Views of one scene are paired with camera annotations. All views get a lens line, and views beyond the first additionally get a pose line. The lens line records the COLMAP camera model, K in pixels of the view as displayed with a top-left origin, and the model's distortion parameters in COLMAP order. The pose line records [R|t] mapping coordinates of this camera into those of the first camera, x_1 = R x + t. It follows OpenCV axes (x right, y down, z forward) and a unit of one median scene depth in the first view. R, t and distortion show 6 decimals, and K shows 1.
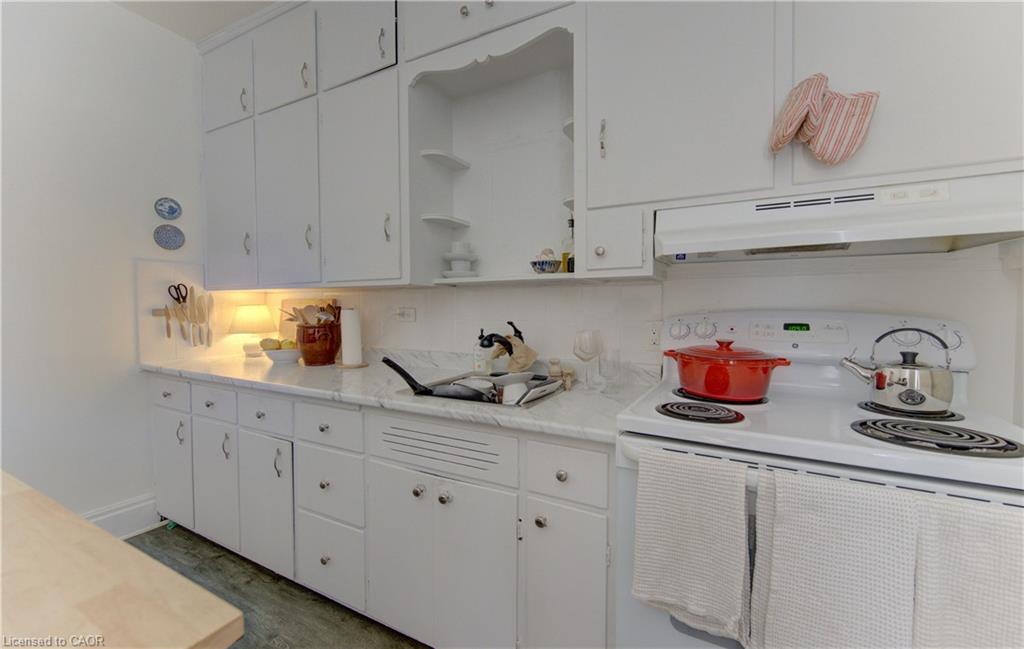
lens RADIAL K [[394.3, 0, 511.1], [0, 394.3, 319.4], [0, 0, 1]] dist [-0.002469, -0.000149]
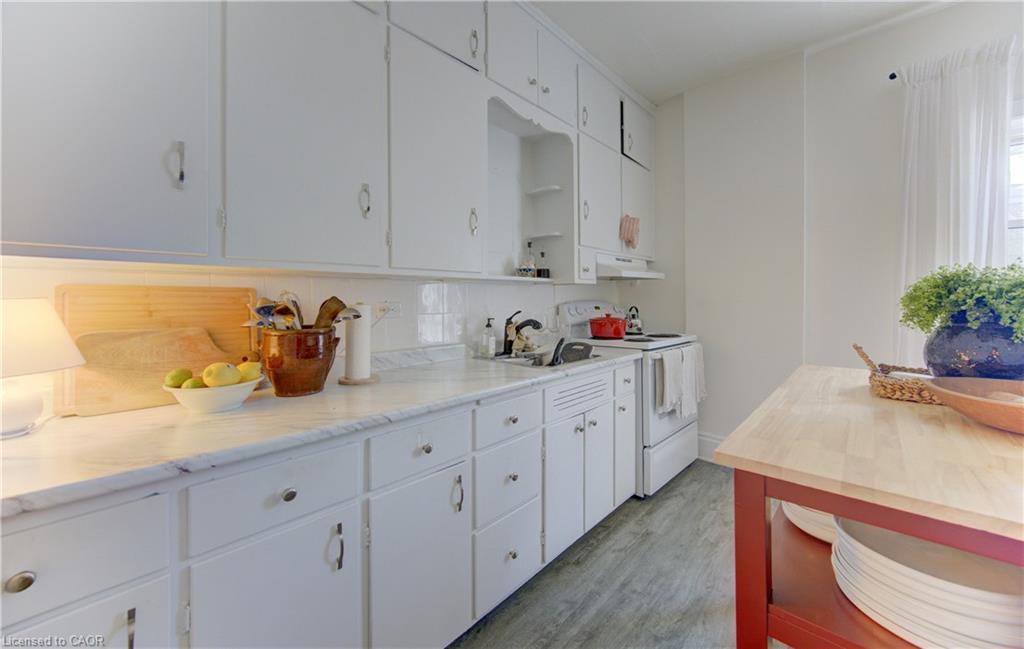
lens RADIAL K [[386.7, 0, 512.1], [0, 386.7, 304.2], [0, 0, 1]] dist [0.000056, -0.000055]
pose [[0.288857, -0.009569, 0.957324, -1.470459], [0.038169, 0.999270, -0.001528, -0.018346], [-0.956611, 0.036982, 0.289011, 0.734080]]
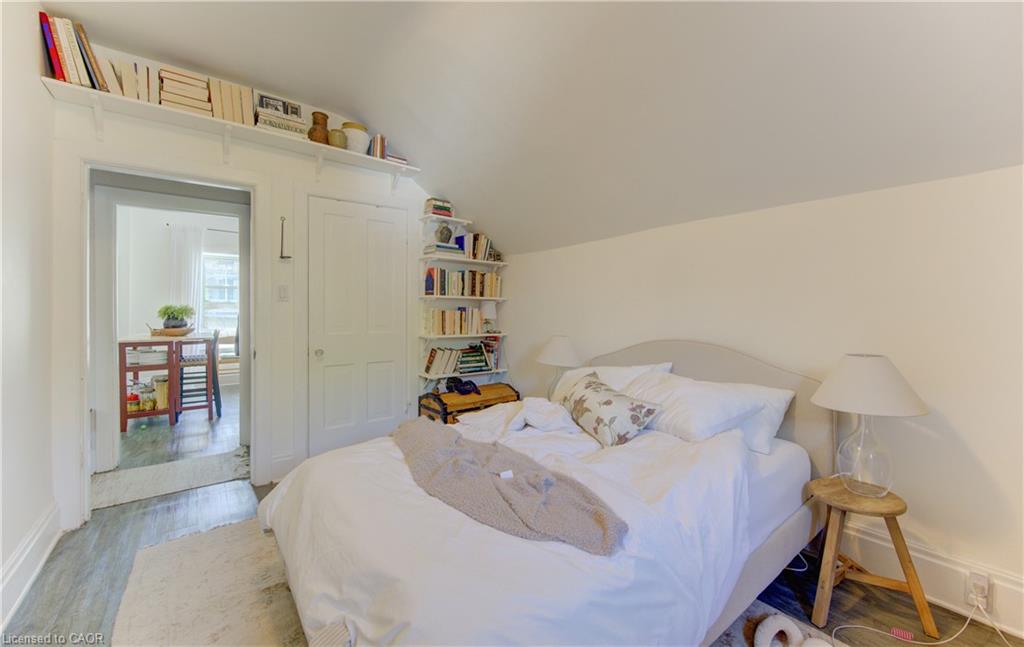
lens RADIAL K [[394.3, 0, 511.1], [0, 394.3, 318.4], [0, 0, 1]] dist [-0.002469, -0.000149]
pose [[-0.907140, -0.013088, 0.420625, -4.175769], [0.007473, 0.998858, 0.047198, -0.069551], [-0.420762, 0.045959, -0.906006, 1.793233]]
